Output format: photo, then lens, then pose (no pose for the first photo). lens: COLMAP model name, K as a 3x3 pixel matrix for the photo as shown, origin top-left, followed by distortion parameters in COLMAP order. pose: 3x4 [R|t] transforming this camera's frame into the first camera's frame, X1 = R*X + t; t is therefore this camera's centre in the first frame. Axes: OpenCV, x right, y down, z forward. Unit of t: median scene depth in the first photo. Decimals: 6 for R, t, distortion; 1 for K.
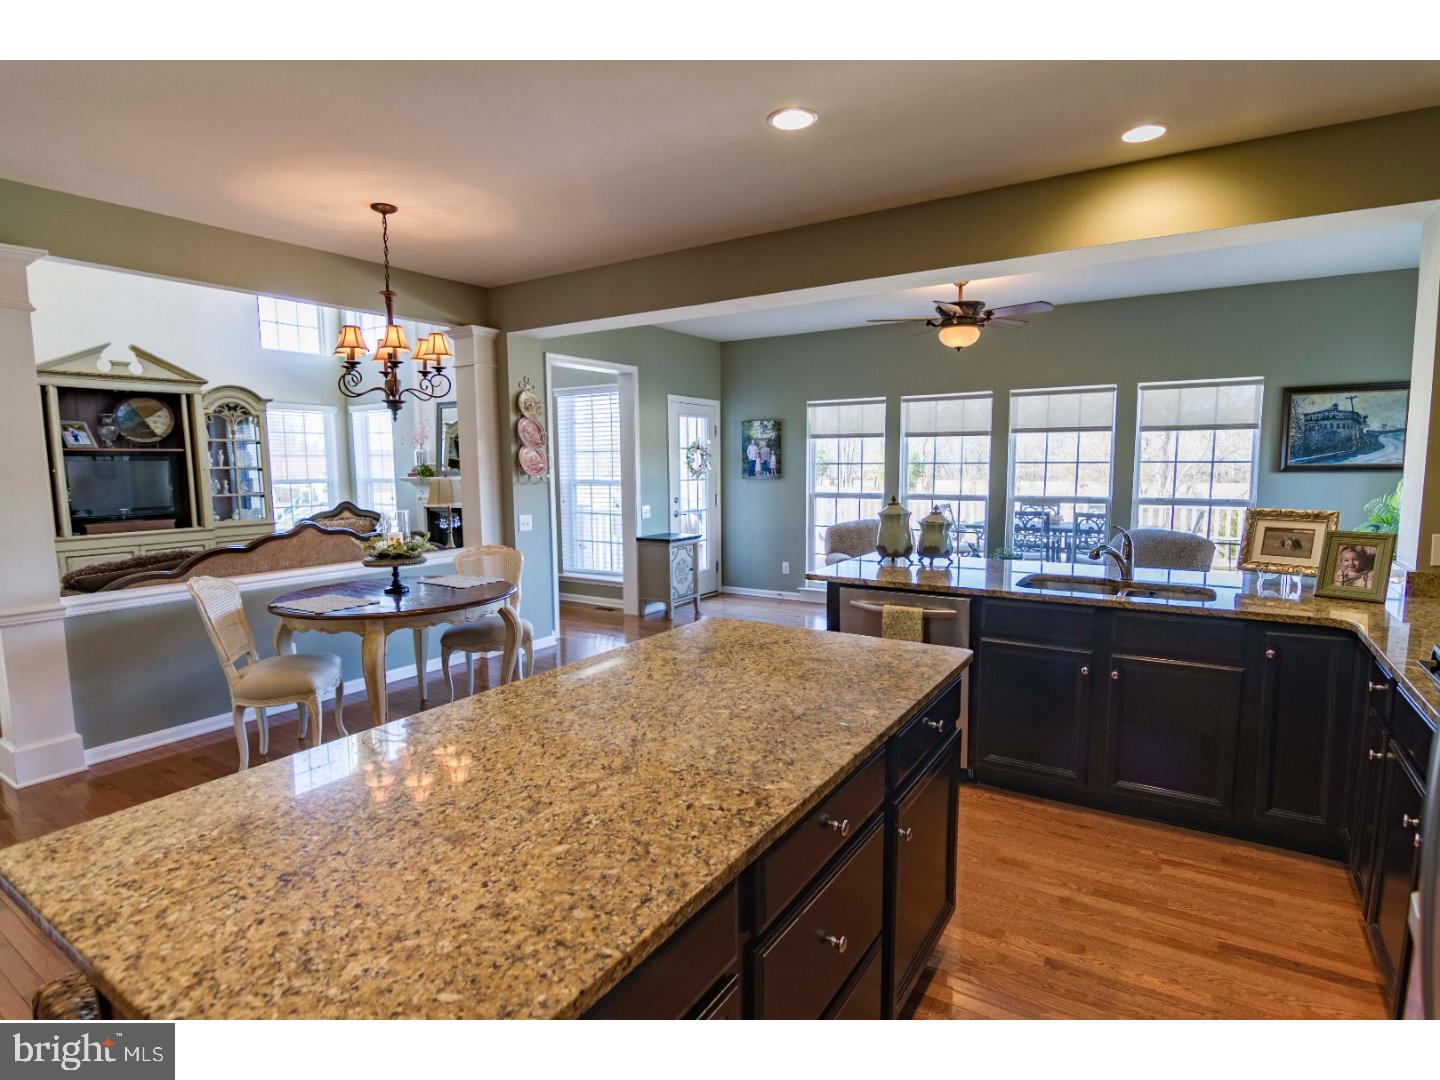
lens RADIAL K [[736.3, 0, 723.6], [0, 736.3, 540.4], [0, 0, 1]] dist [-0.006370, -0.002069]
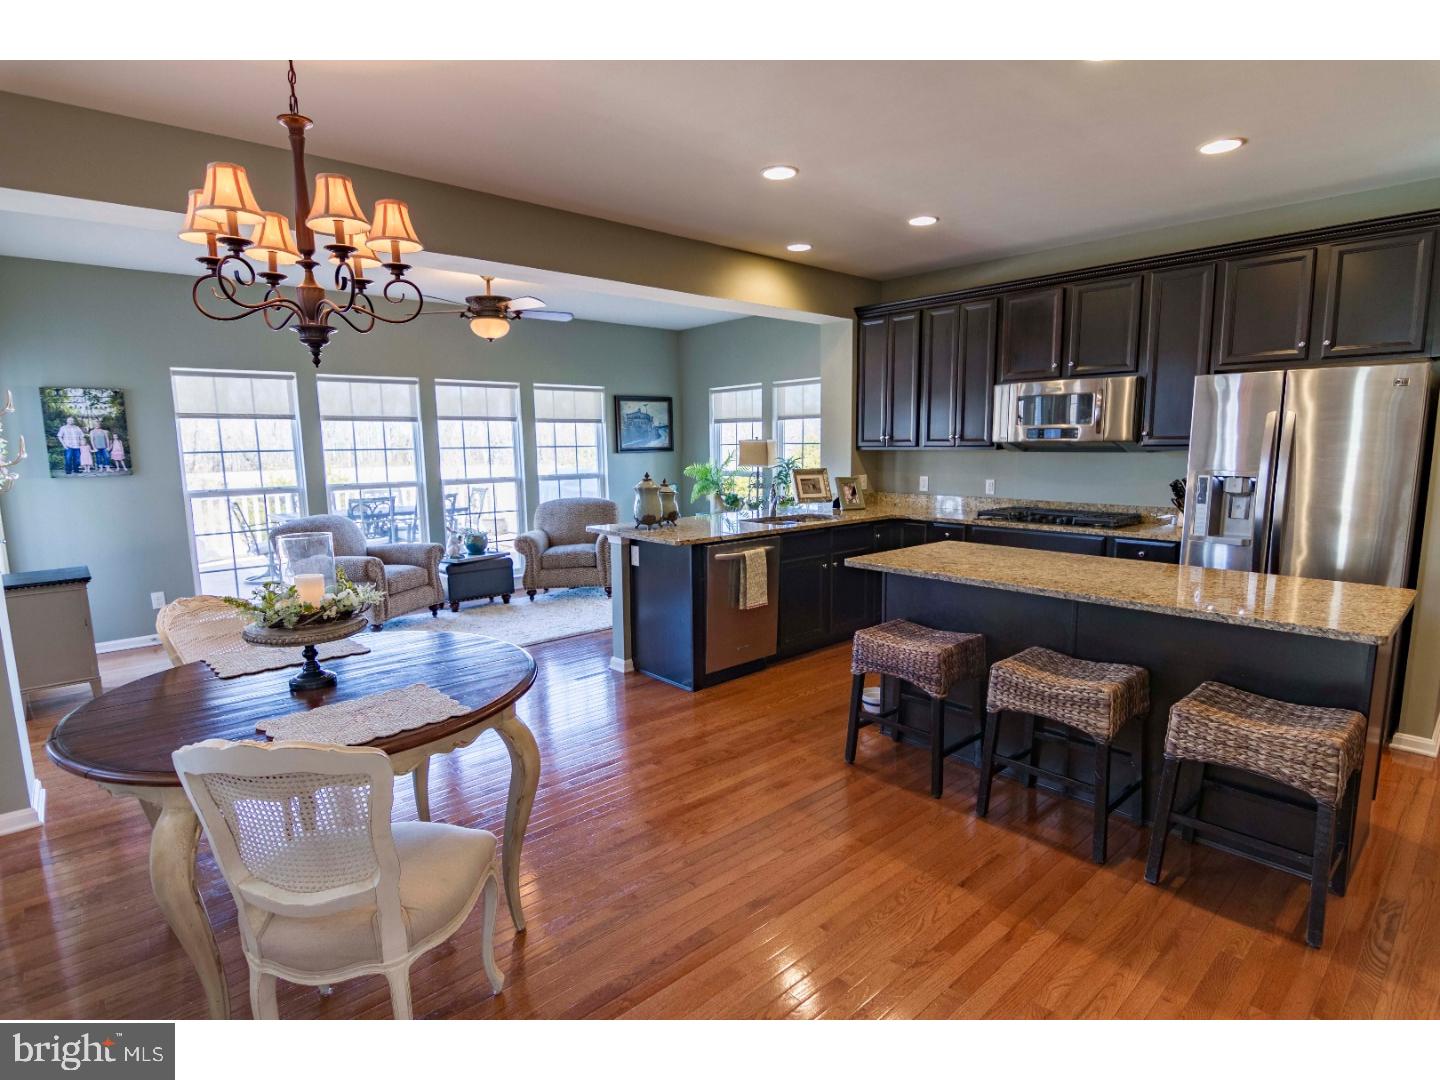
lens RADIAL K [[736.3, 0, 713.1], [0, 736.3, 541.2], [0, 0, 1]] dist [-0.006370, -0.002069]
pose [[0.257866, -0.125465, 0.958000, -0.534455], [0.113492, 0.988602, 0.098924, -0.033918], [-0.959492, 0.083216, 0.269166, 0.352249]]
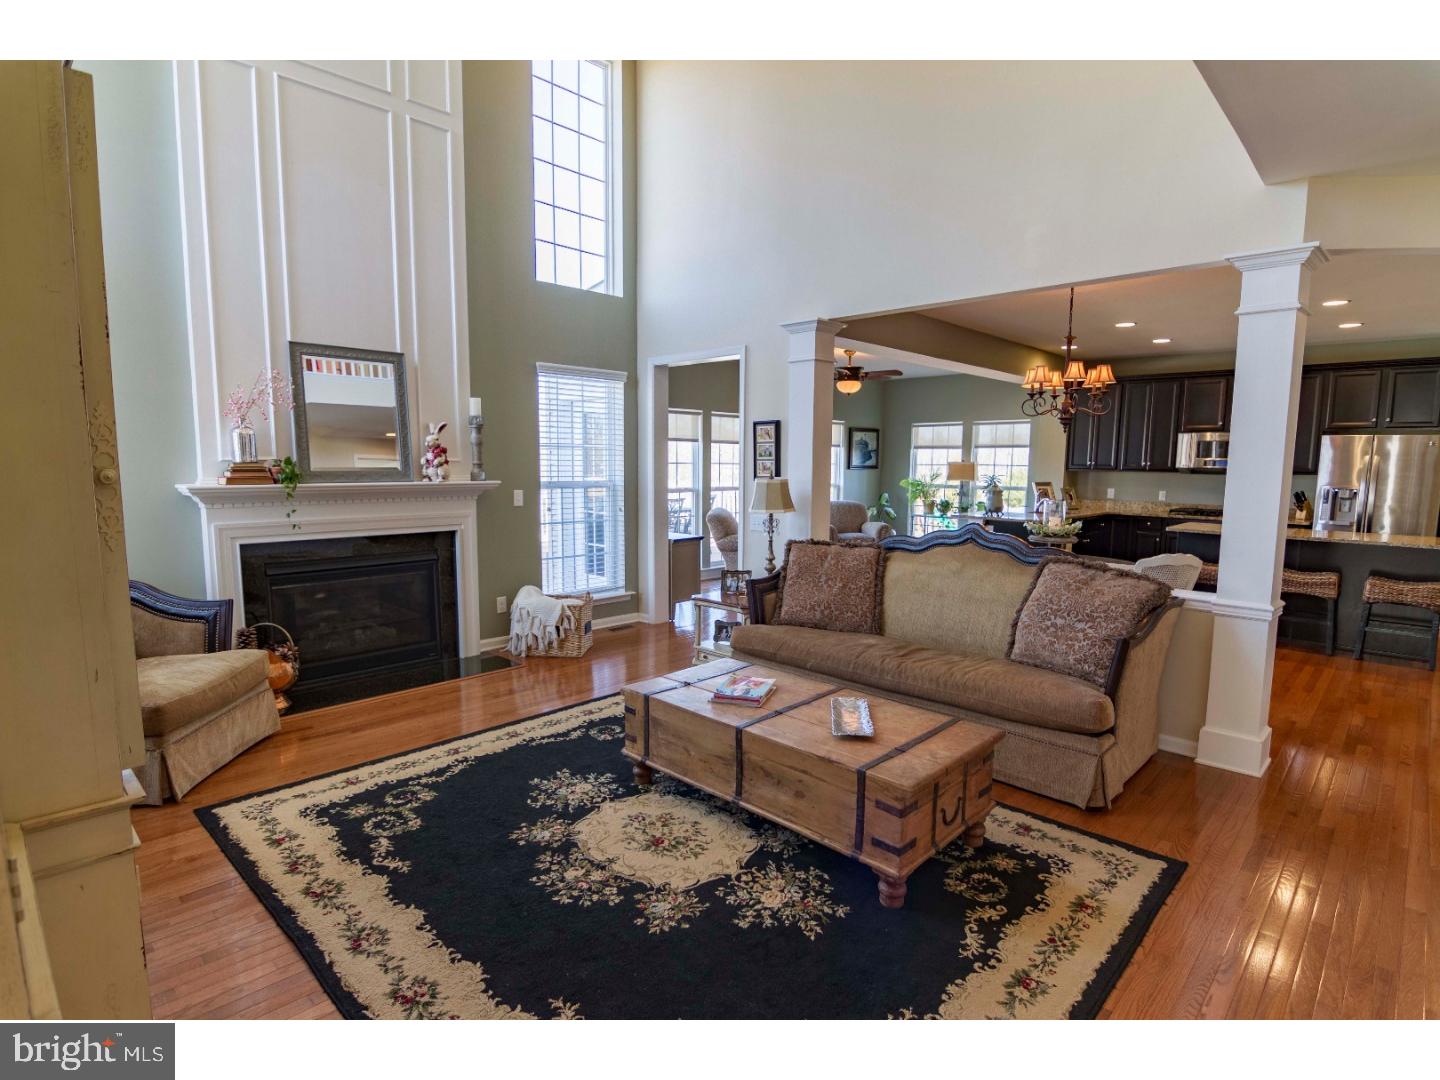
lens RADIAL K [[736.3, 0, 731.0], [0, 736.3, 544.8], [0, 0, 1]] dist [-0.006370, -0.002069]
pose [[0.194378, -0.101856, 0.975624, -0.864136], [0.095088, 0.991867, 0.084607, -0.057860], [-0.976307, 0.076324, 0.202482, 0.601981]]
